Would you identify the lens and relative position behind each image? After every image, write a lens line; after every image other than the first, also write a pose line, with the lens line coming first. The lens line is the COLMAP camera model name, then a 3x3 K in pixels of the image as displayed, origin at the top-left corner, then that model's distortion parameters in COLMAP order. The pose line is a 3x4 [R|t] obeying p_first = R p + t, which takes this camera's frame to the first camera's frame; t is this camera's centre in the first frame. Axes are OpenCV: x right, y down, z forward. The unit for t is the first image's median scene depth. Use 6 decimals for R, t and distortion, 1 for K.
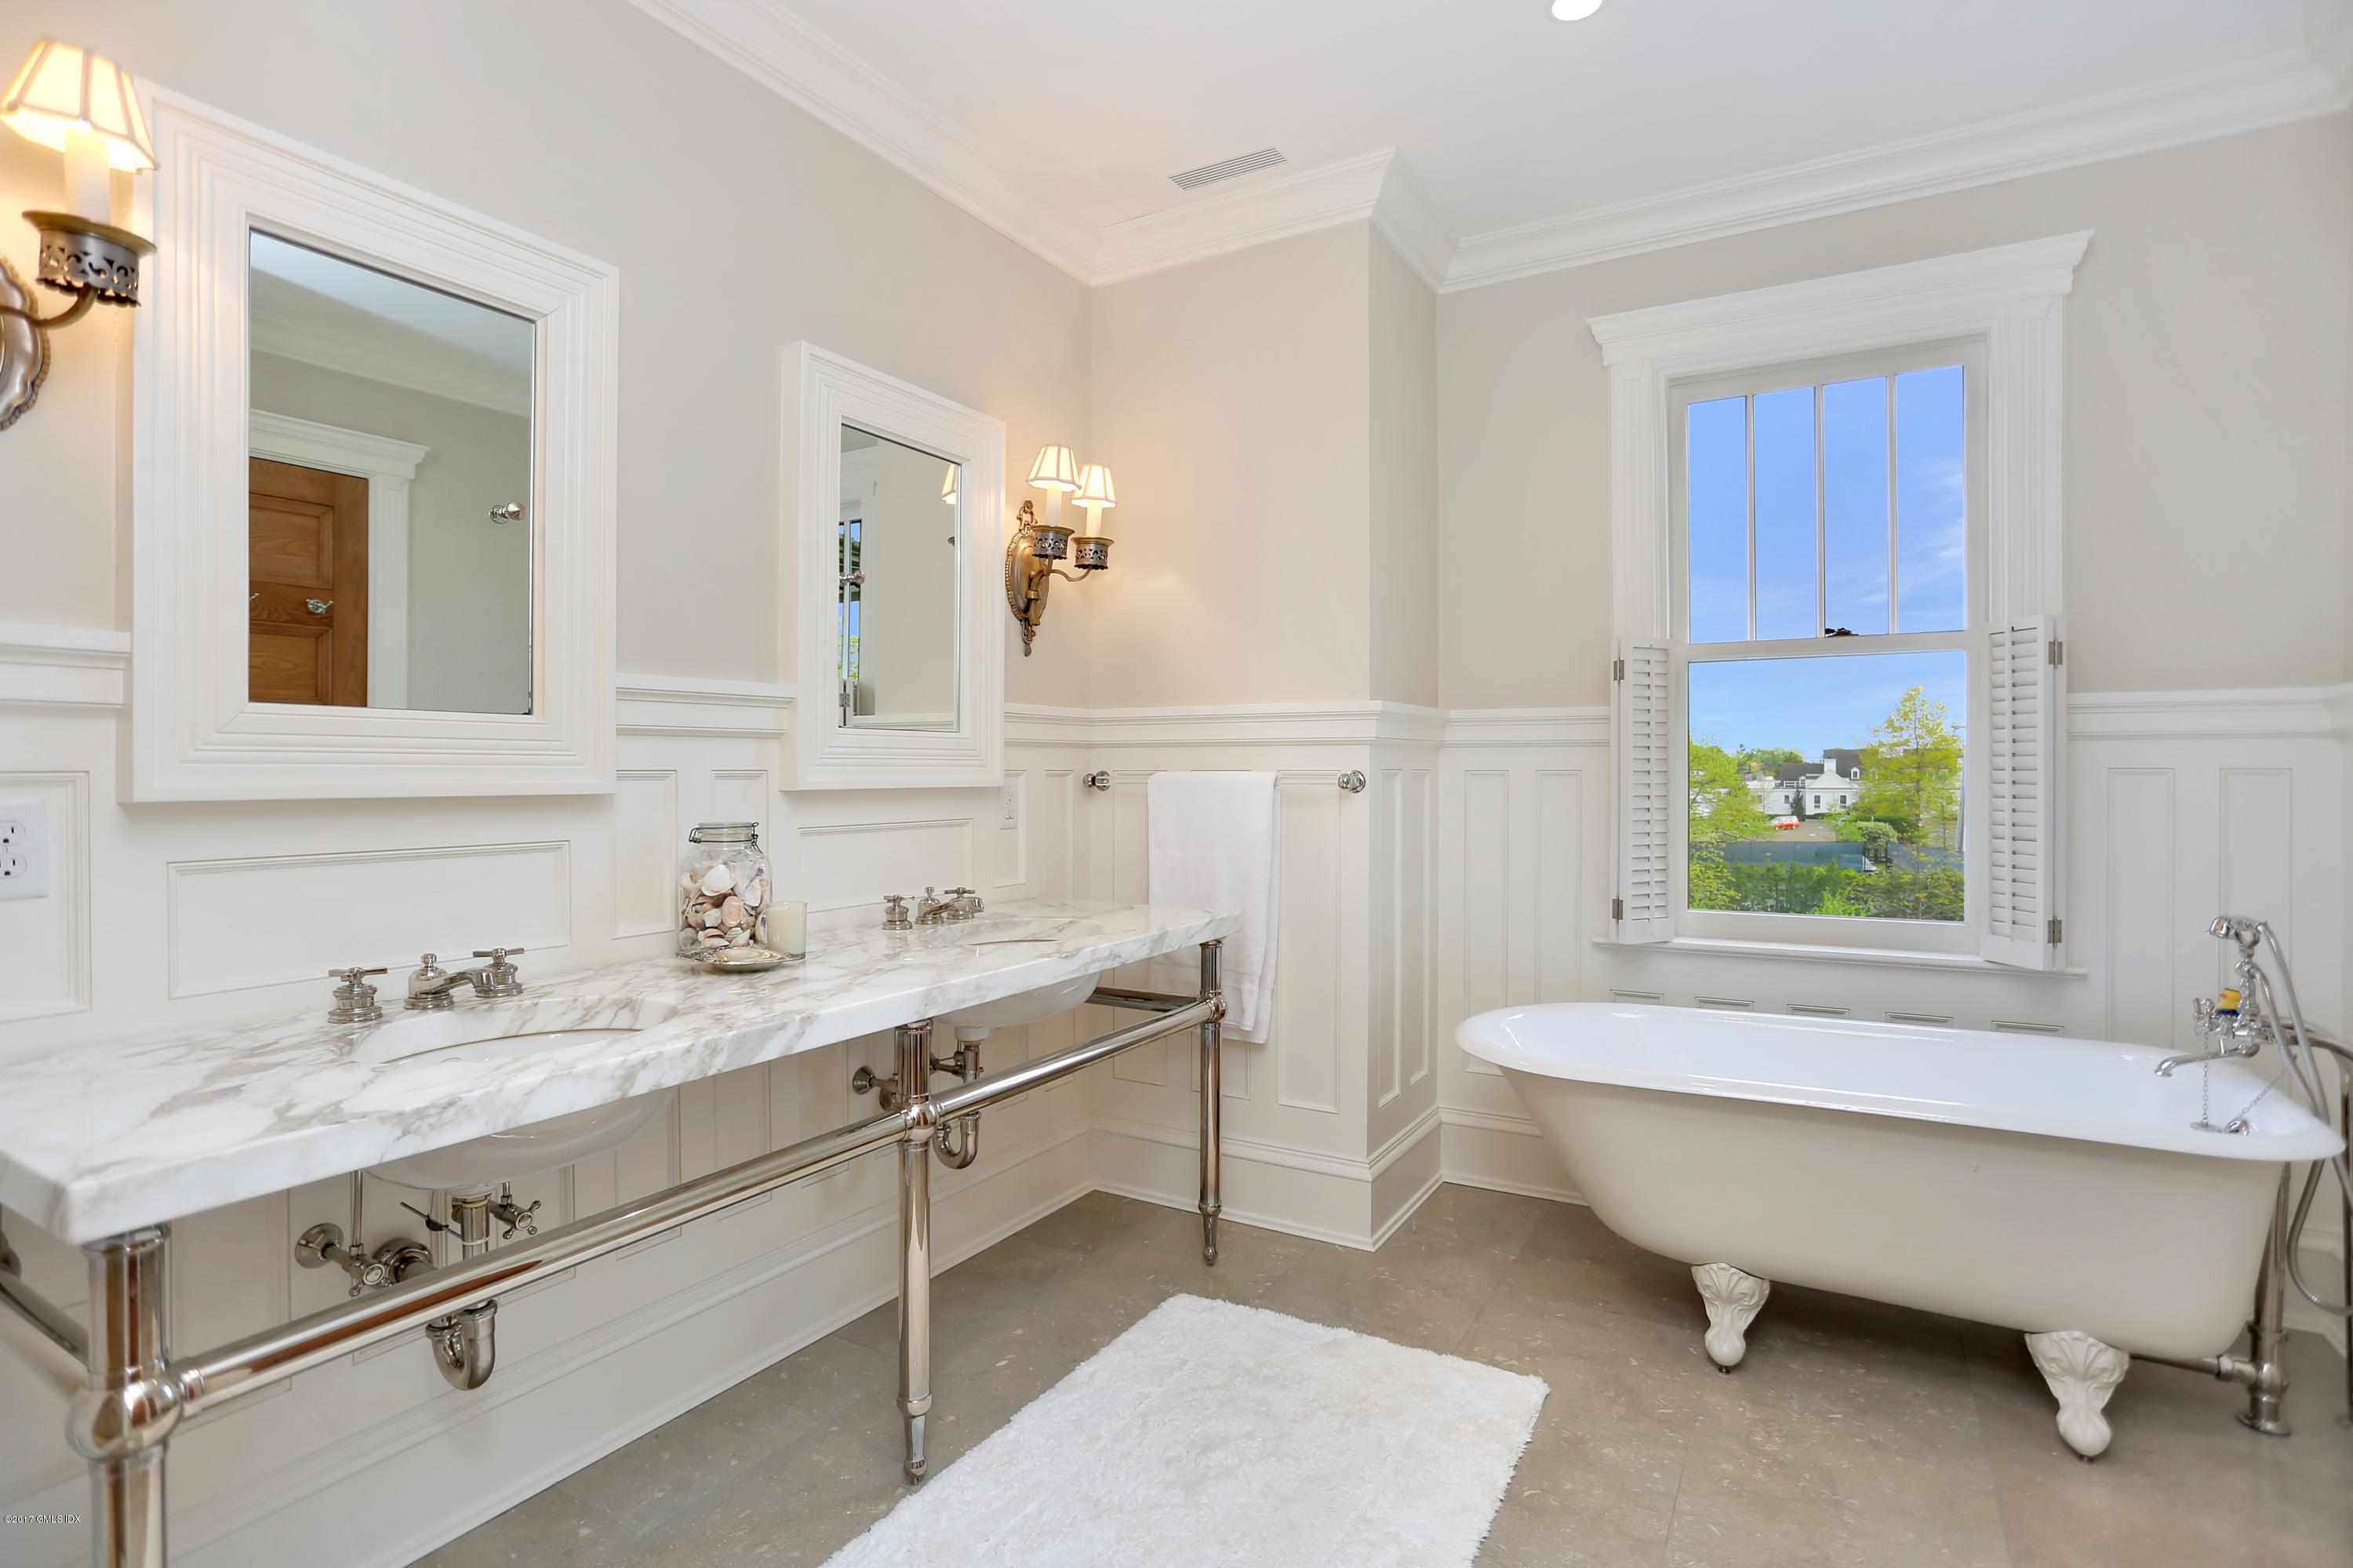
lens RADIAL K [[1147.5, 0, 1173.6], [0, 1147.5, 824.2], [0, 0, 1]] dist [-0.043997, 0.001149]
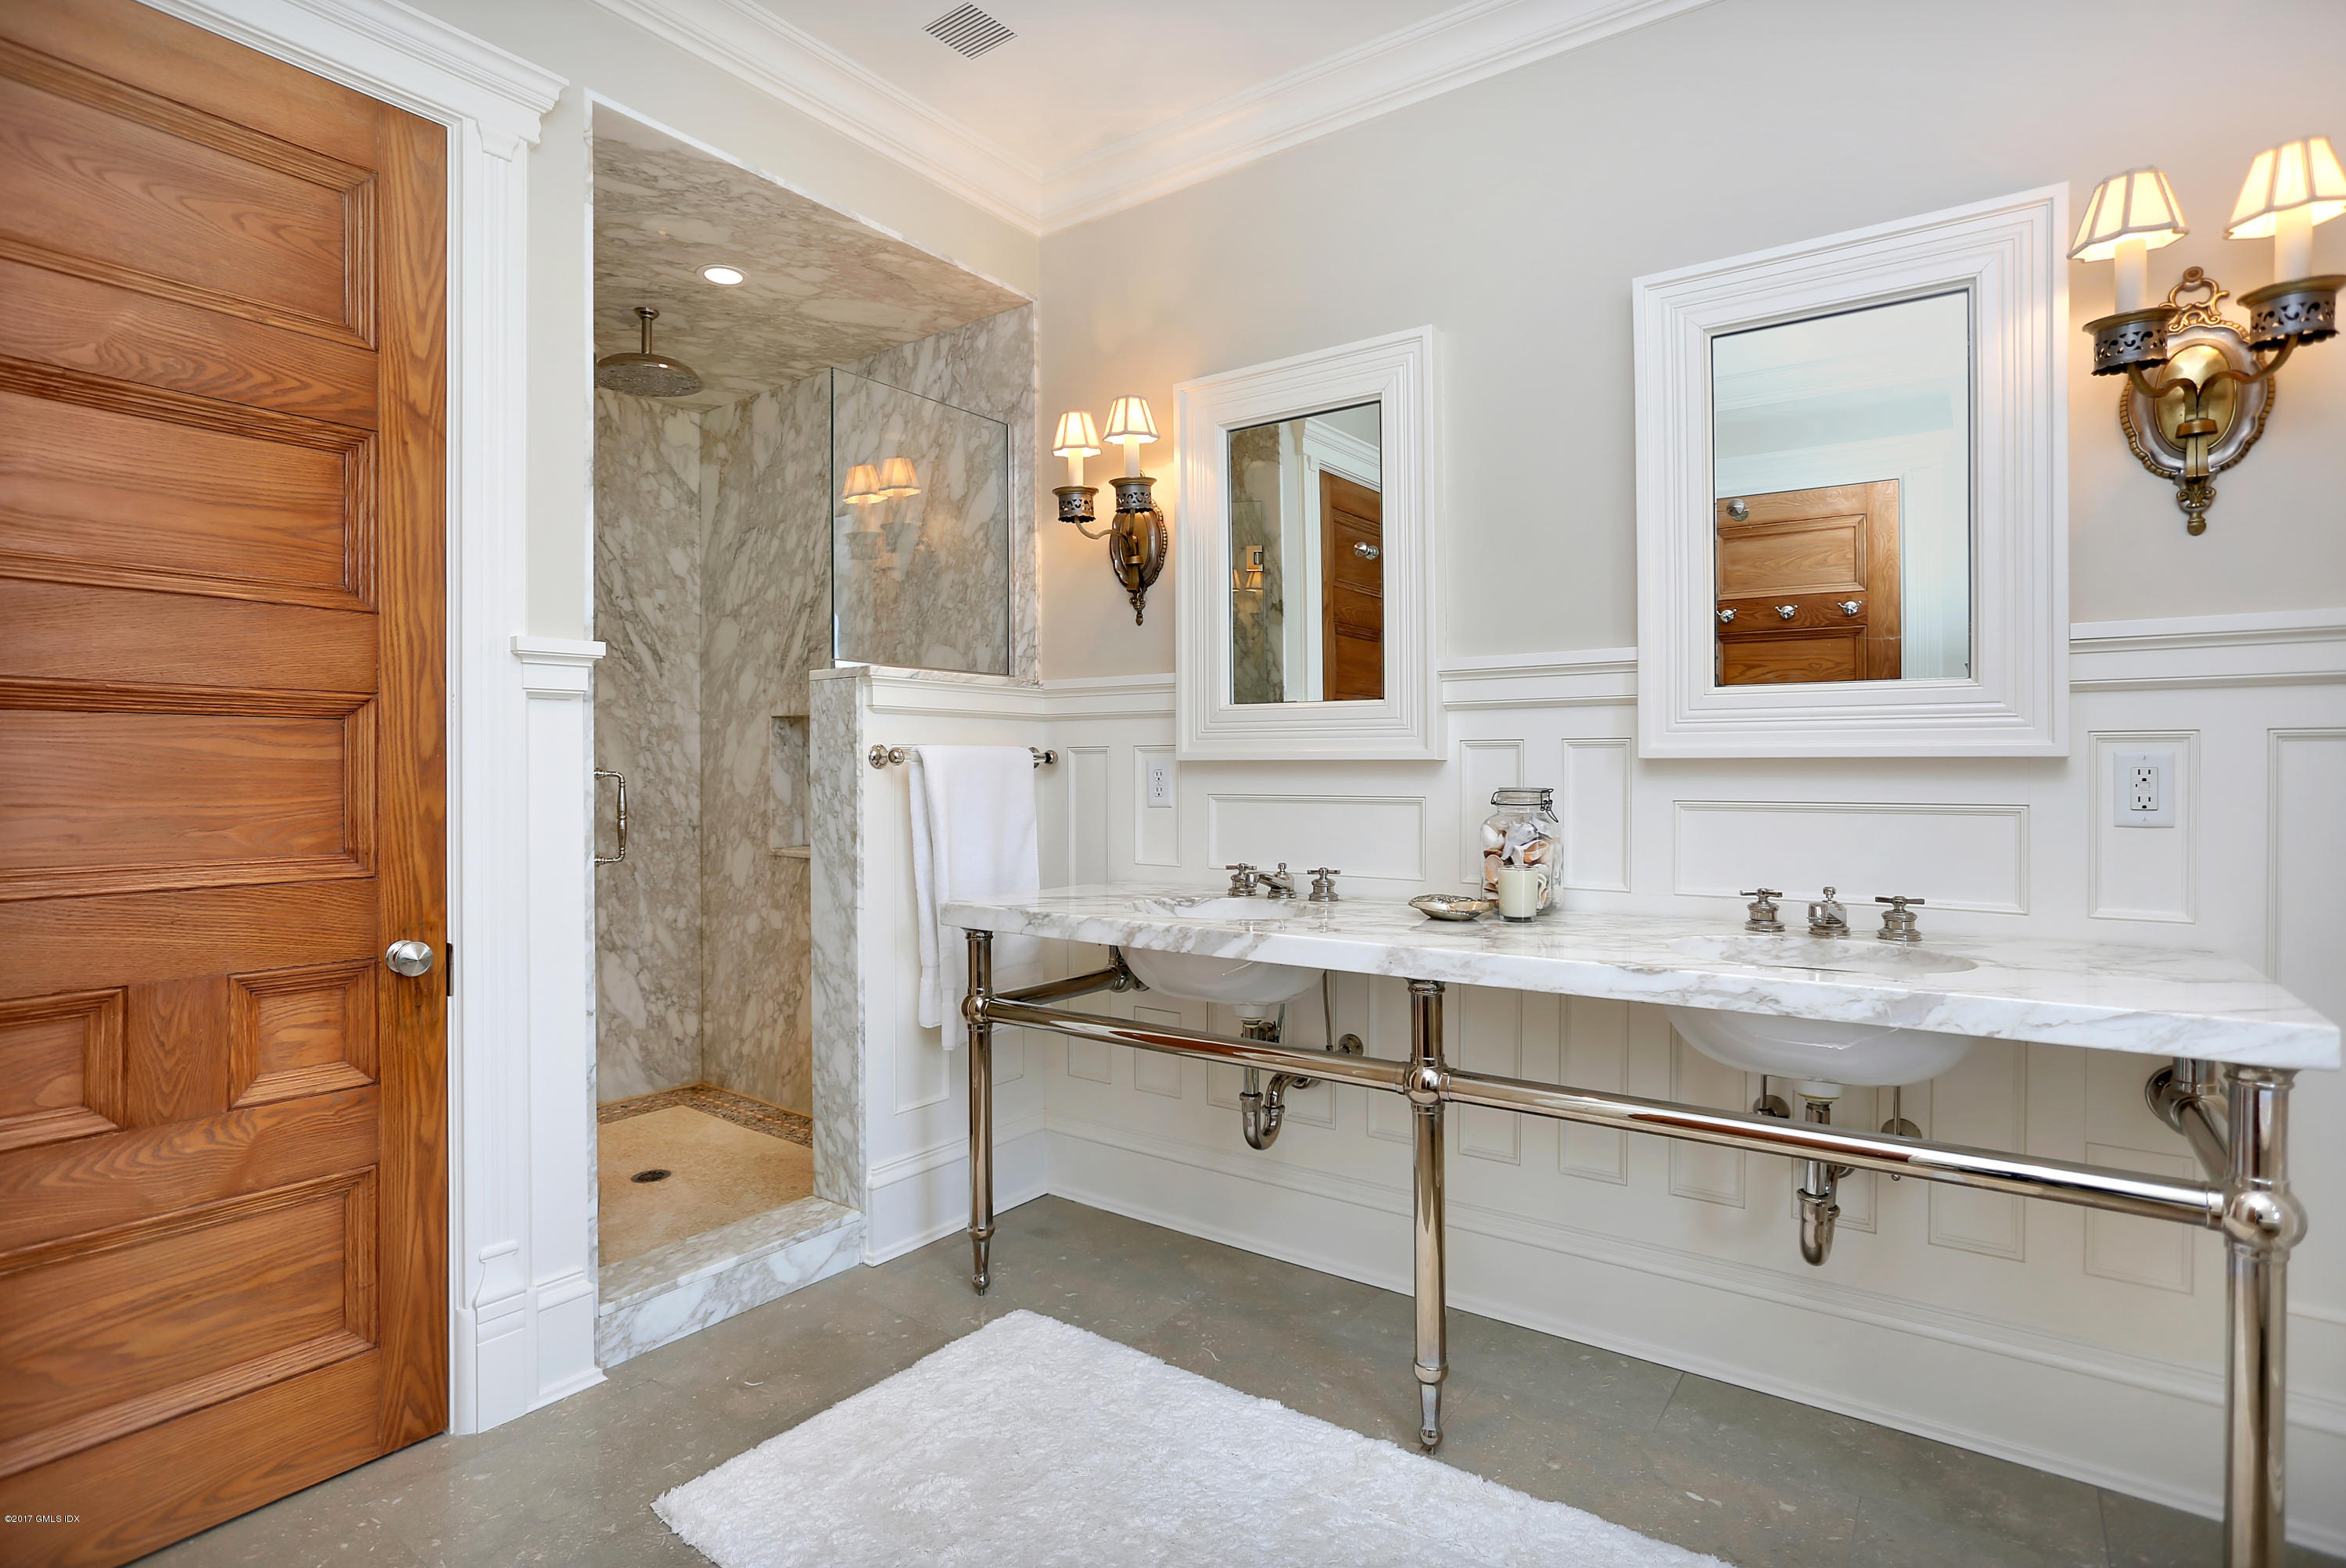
lens RADIAL K [[1209.7, 0, 1173.0], [0, 1209.7, 784.0], [0, 0, 1]] dist [-0.000106, -0.000347]
pose [[-0.088443, 0.020200, -0.995876, 0.832563], [-0.040056, 0.998914, 0.023819, -0.020345], [0.995276, 0.041997, -0.087538, 0.836219]]
